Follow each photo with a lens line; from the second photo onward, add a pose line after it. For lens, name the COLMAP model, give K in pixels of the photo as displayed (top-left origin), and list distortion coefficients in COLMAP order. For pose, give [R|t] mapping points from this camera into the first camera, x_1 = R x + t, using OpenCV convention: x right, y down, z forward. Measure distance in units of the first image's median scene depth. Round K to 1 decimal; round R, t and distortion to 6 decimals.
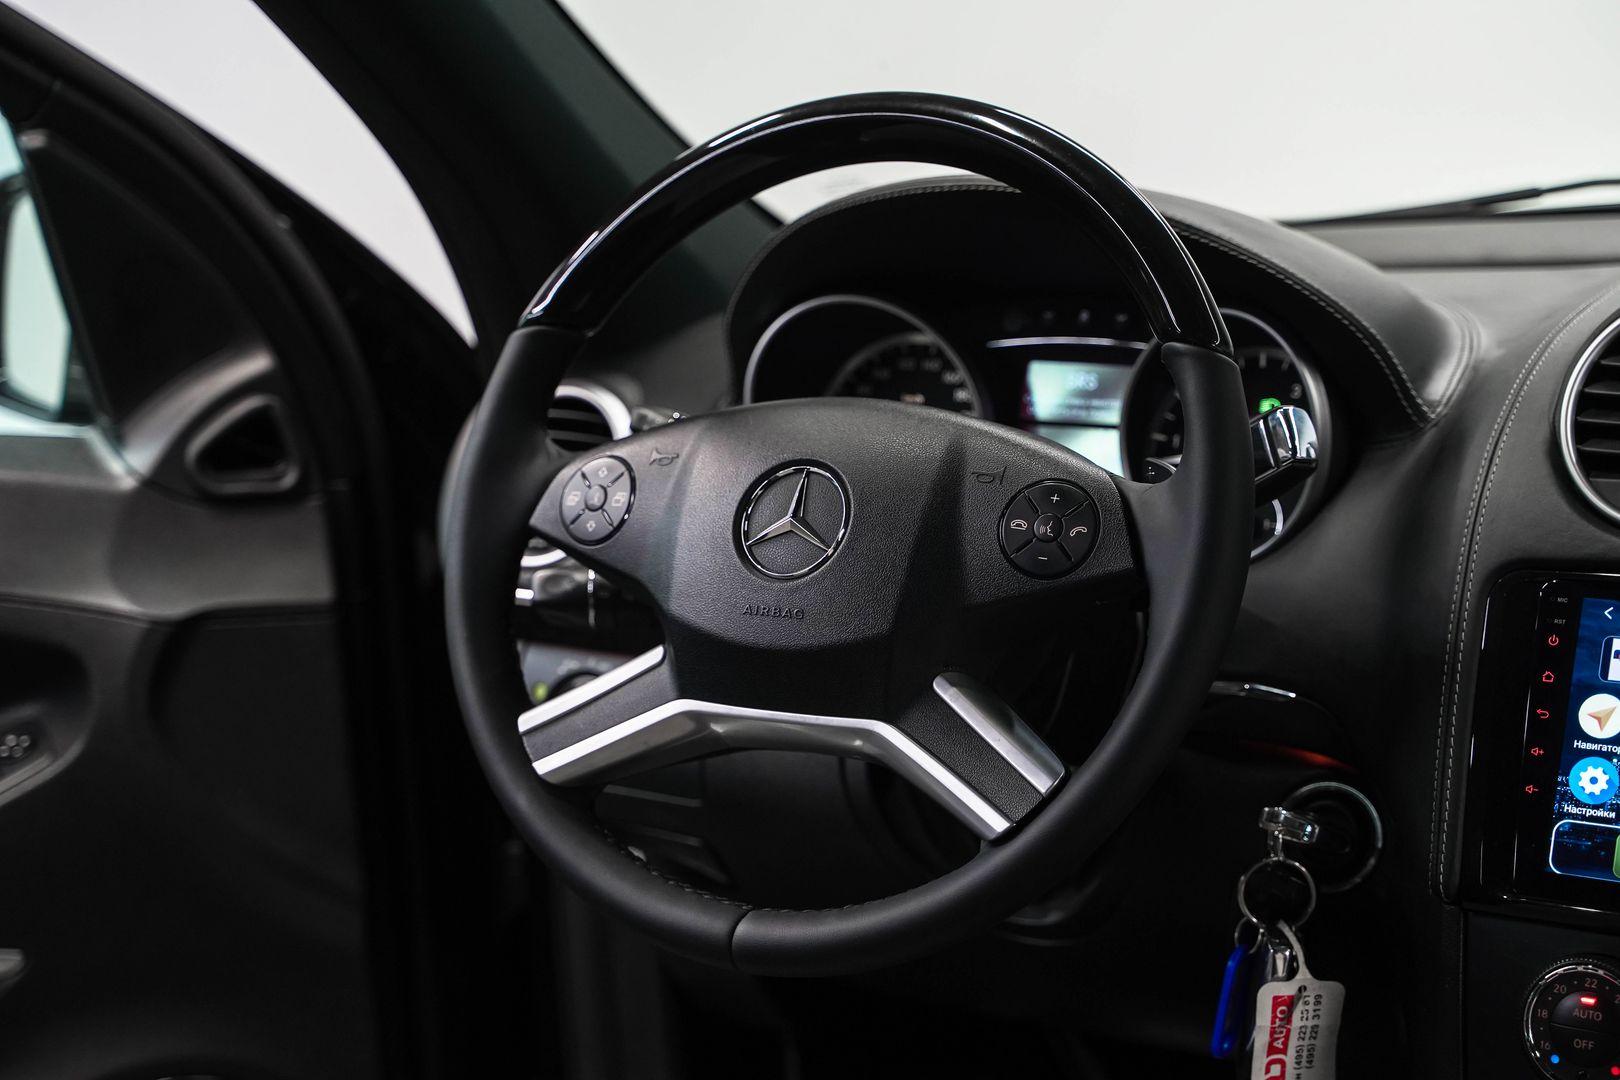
lens RADIAL K [[2714.2, 0, 827.5], [0, 2714.2, 561.8], [0, 0, 1]] dist [0.201538, 0.000000]
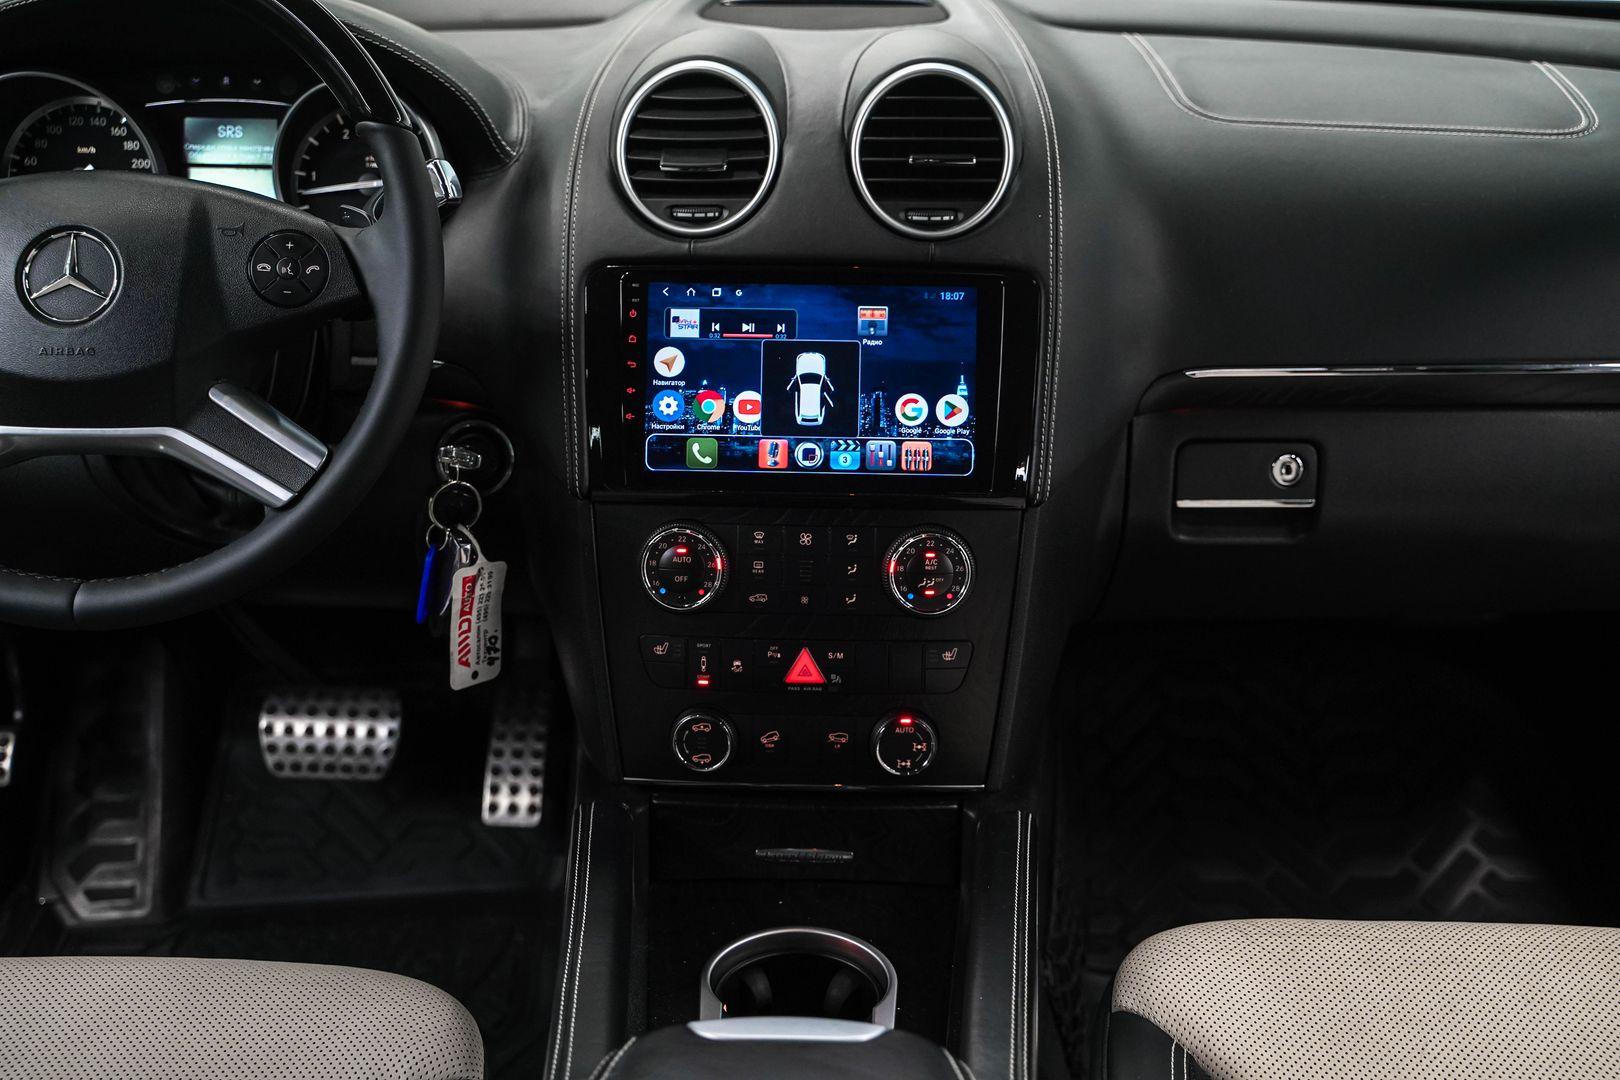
lens RADIAL K [[1941.0, 0, 807.1], [0, 1941.0, 537.7], [0, 0, 1]] dist [0.033556, 0.000000]
pose [[0.877187, -0.152464, 0.455299, -0.139269], [0.063436, 0.976734, 0.204858, -0.058666], [-0.475940, -0.150816, 0.866450, 0.036179]]
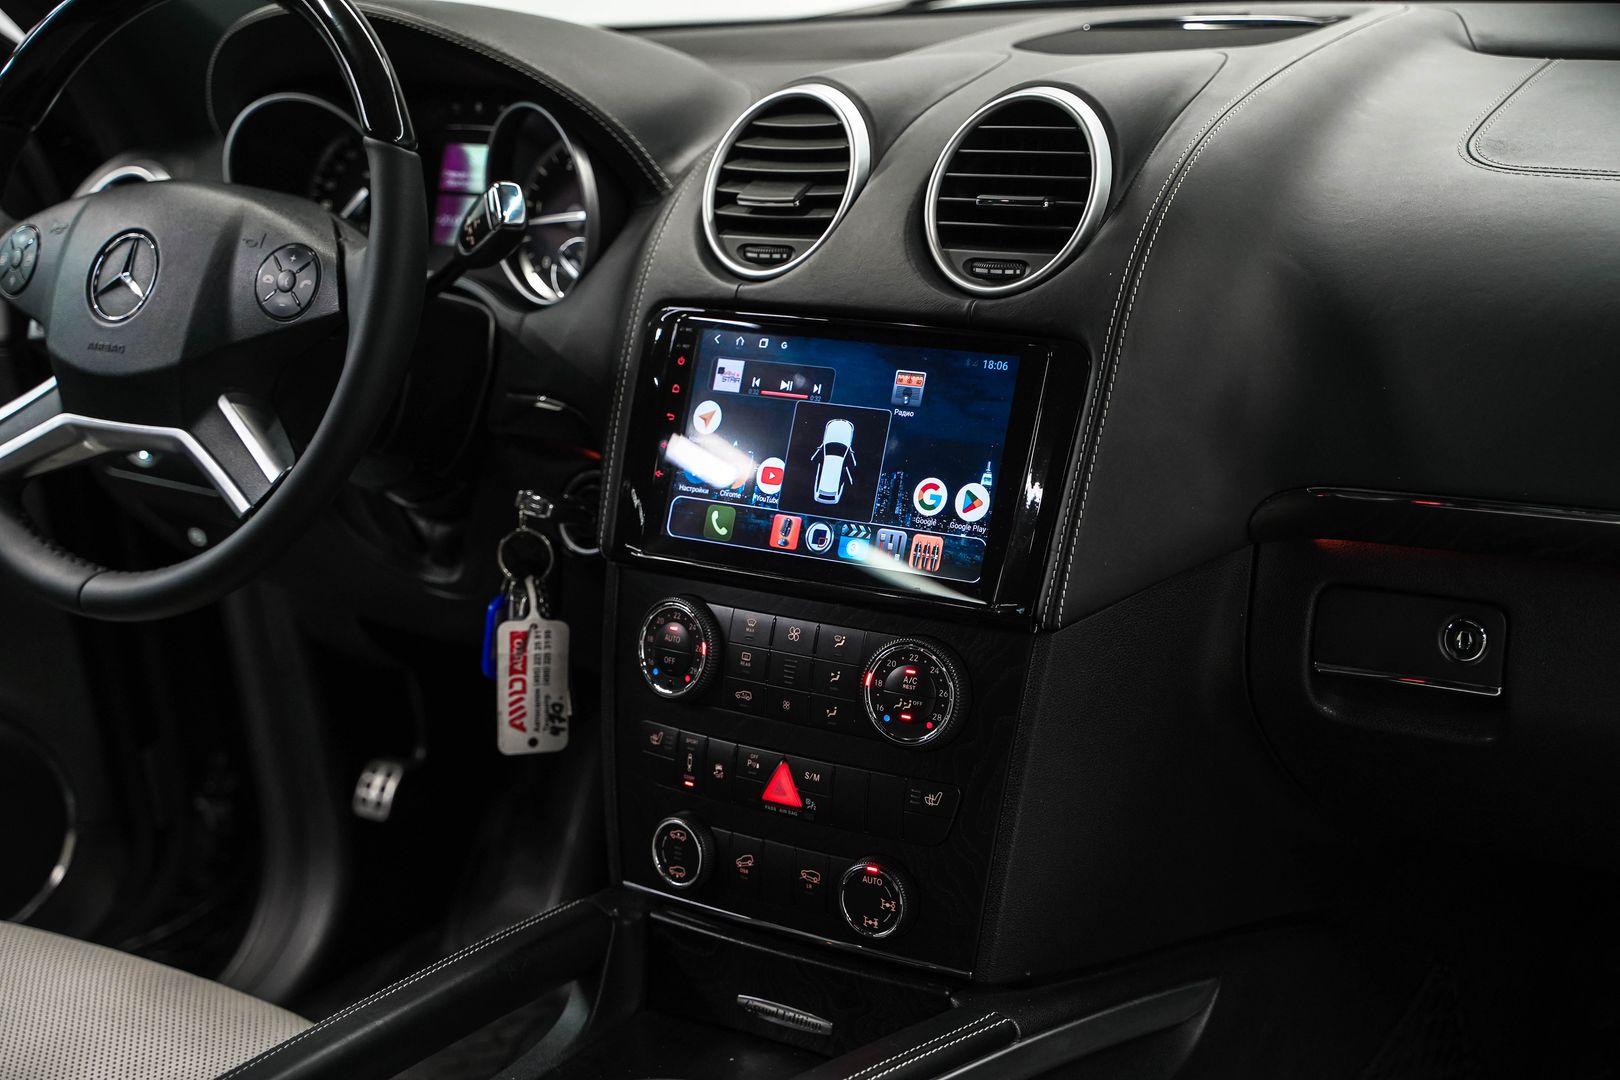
lens RADIAL K [[2377.8, 0, 811.6], [0, 2377.8, 529.7], [0, 0, 1]] dist [0.117671, 0.000000]
pose [[0.995490, -0.007858, -0.094545, 0.414402], [0.017349, 0.994838, 0.099983, -0.003666], [0.093271, -0.101172, 0.990487, -0.124644]]
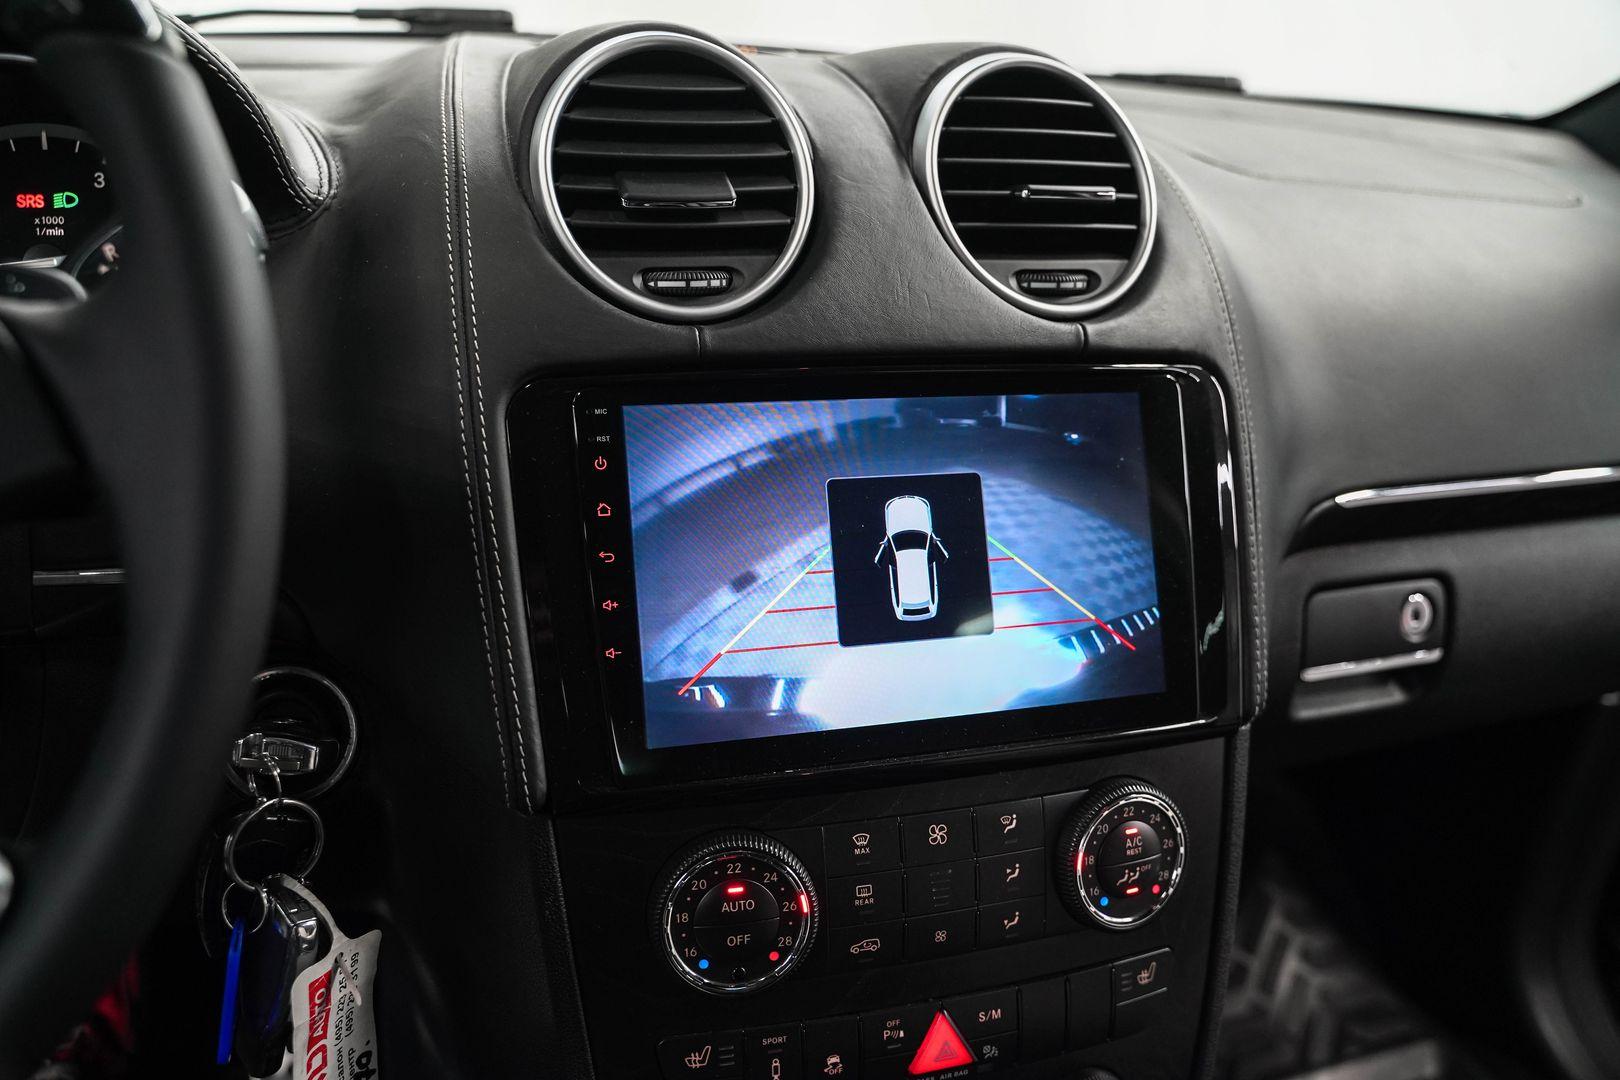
lens RADIAL K [[1310.2, 0, 805.2], [0, 1310.2, 547.9], [0, 0, 1]] dist [-0.111689, 0.070666]
pose [[0.670018, -0.203437, 0.713925, 0.026538], [0.078366, 0.975726, 0.204492, -0.019629], [-0.738197, -0.081065, 0.669697, 0.670121]]
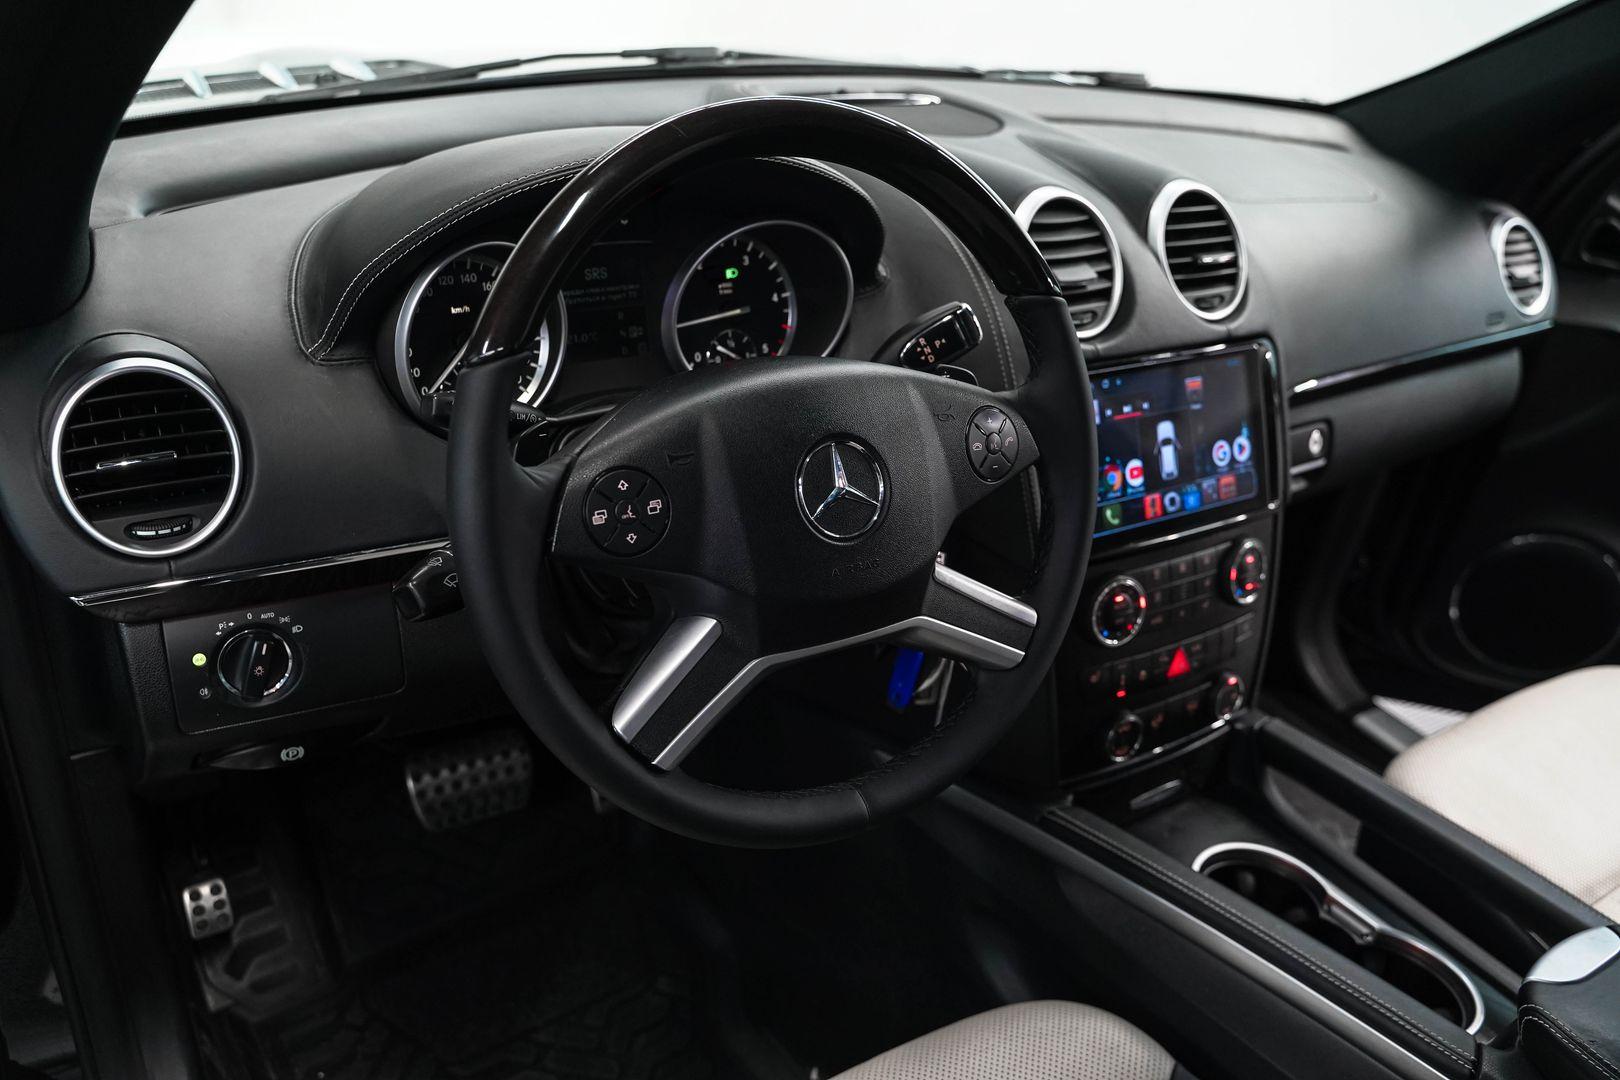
lens RADIAL K [[1310.2, 0, 808.1], [0, 1310.2, 541.6], [0, 0, 1]] dist [-0.111689, 0.070666]
pose [[0.450700, -0.363489, 0.815319, -0.484708], [0.066358, 0.924459, 0.375463, -0.205442], [-0.890206, -0.115118, 0.440774, 0.737334]]
